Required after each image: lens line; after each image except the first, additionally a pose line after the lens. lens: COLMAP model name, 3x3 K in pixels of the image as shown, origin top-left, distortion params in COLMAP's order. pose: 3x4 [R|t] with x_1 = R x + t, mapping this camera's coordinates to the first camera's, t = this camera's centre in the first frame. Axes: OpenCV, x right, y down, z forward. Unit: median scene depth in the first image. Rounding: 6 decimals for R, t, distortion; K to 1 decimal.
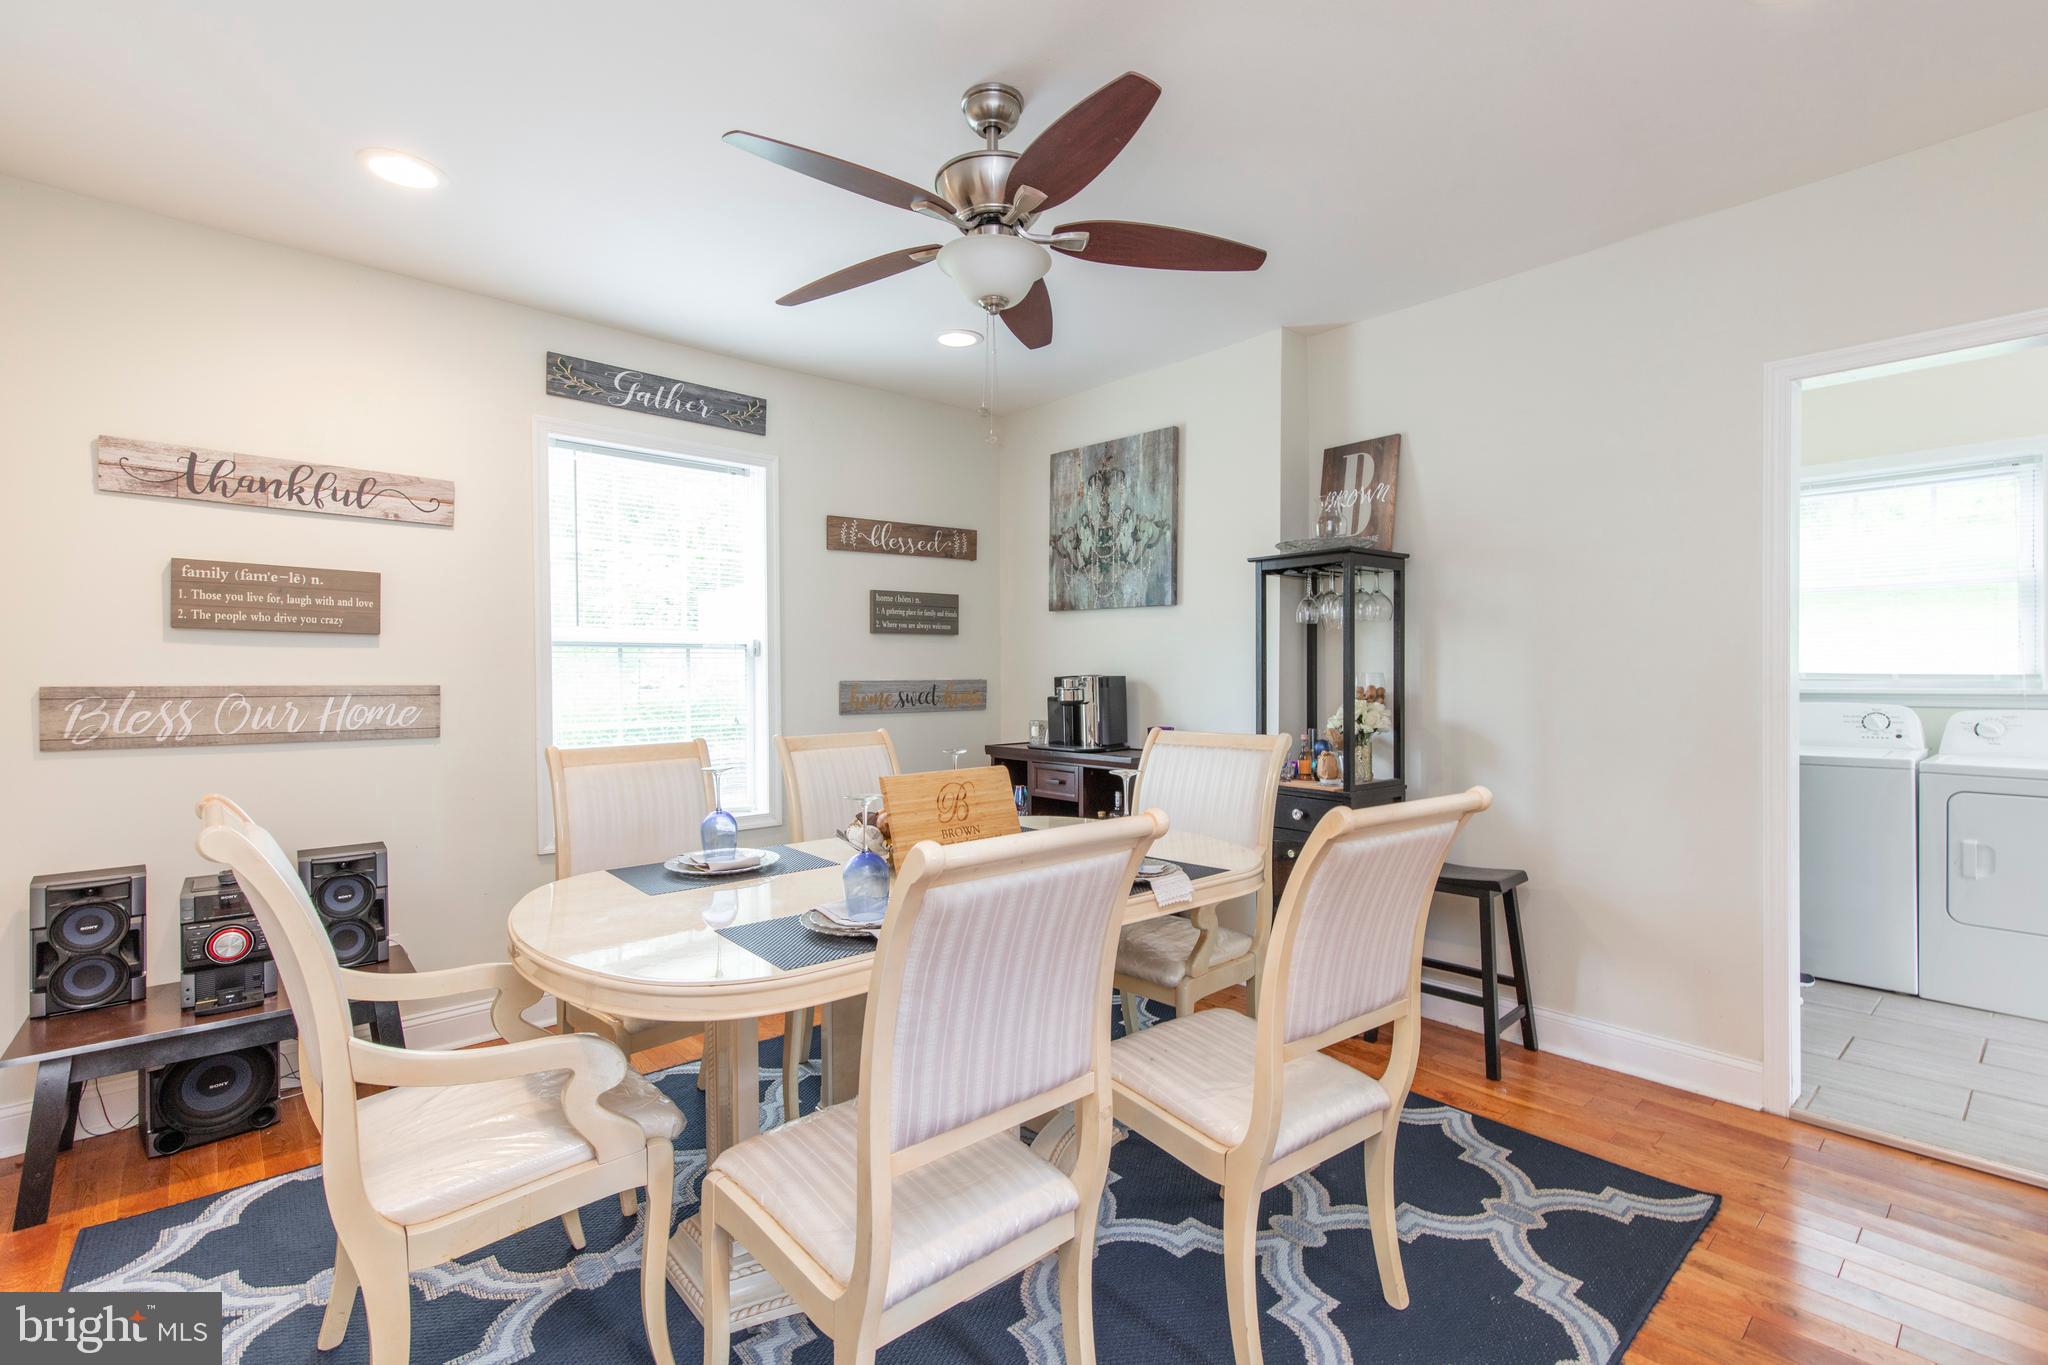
lens RADIAL K [[923.4, 0, 1024.0], [0, 923.4, 682.5], [0, 0, 1]] dist [-0.000386, 0.000094]
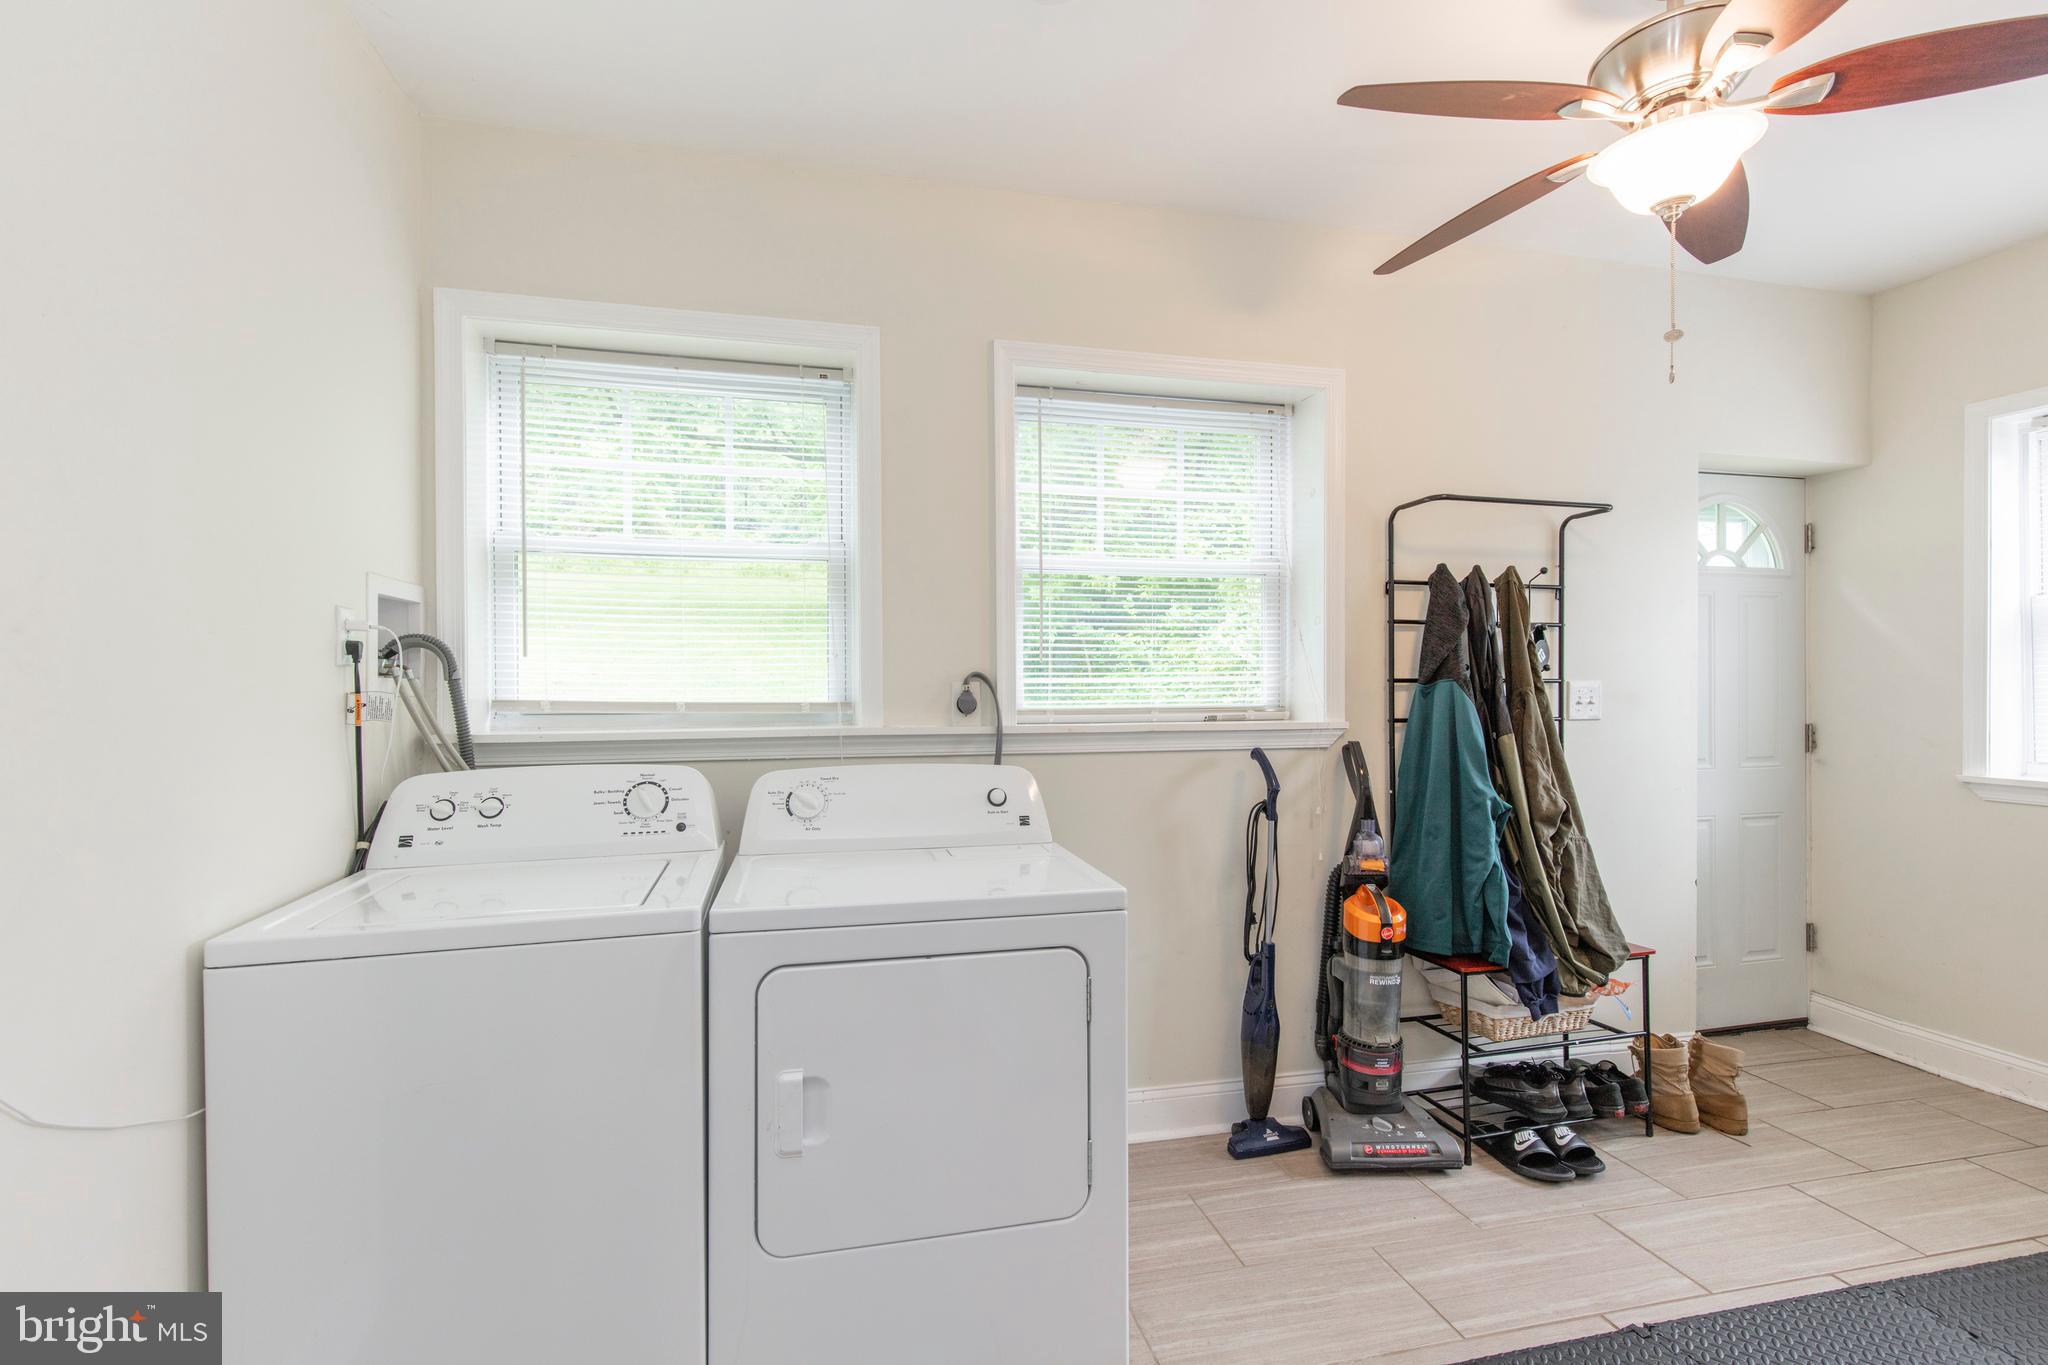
lens RADIAL K [[924.7, 0, 1024.0], [0, 924.7, 682.5], [0, 0, 1]] dist [0.000591, -0.000264]
pose [[0.473774, 0.005425, 0.880630, 0.584183], [0.010229, 0.999880, -0.011663, -0.014382], [-0.880587, 0.014533, 0.473661, 0.586592]]
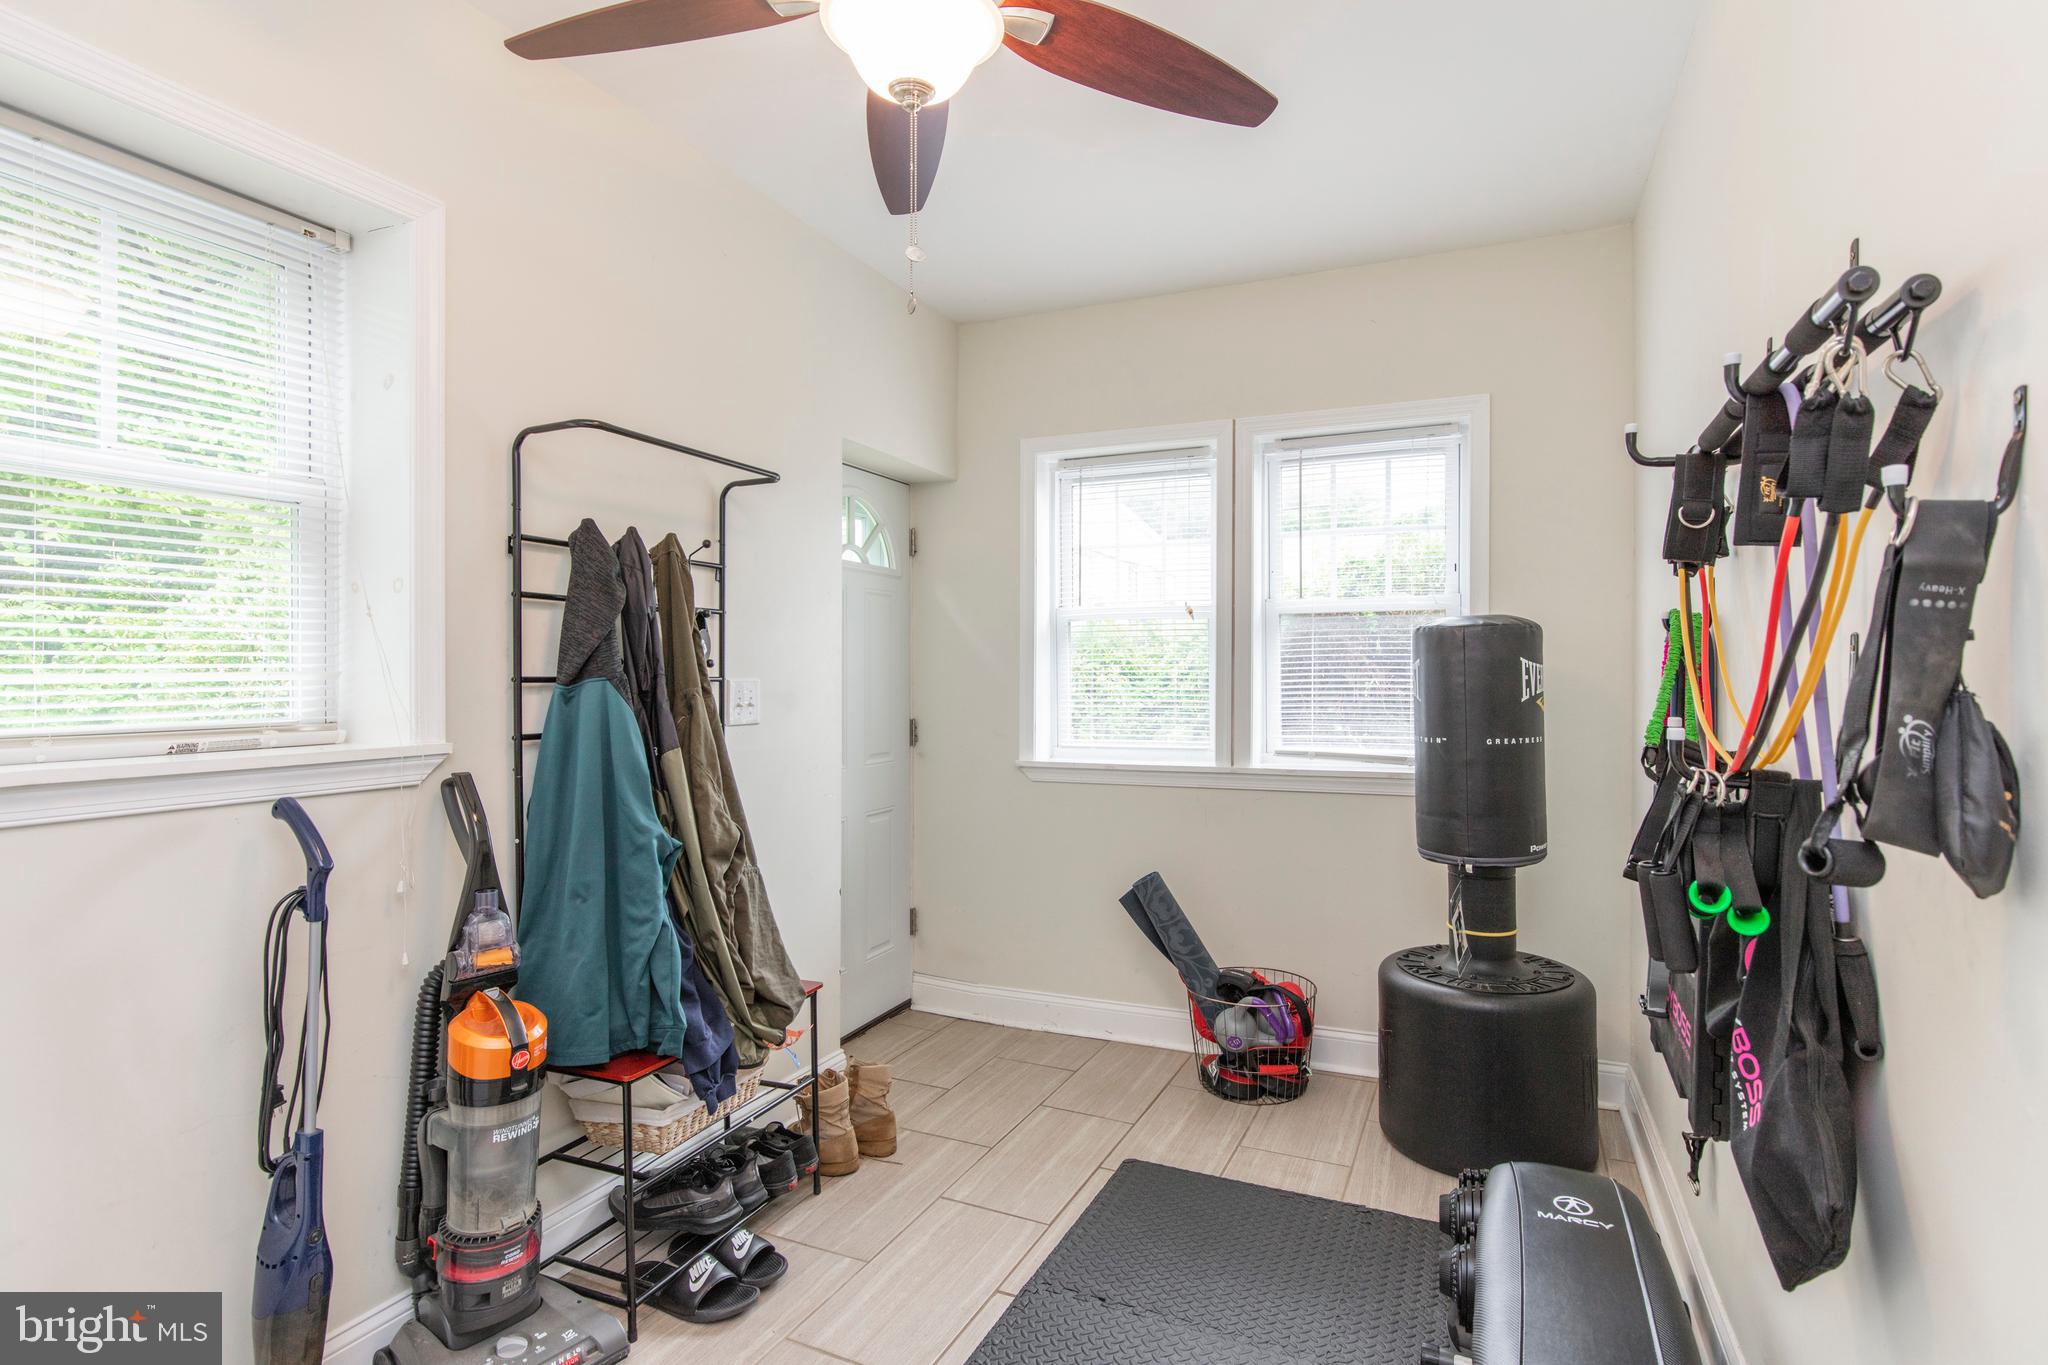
lens RADIAL K [[1007.1, 0, 1024.0], [0, 1007.1, 682.5], [0, 0, 1]] dist [0.001368, -0.000607]
pose [[-0.386634, -0.001848, 0.922232, 0.746383], [0.013063, 0.999887, 0.007479, -0.020327], [-0.922141, 0.014938, -0.386566, 0.633156]]
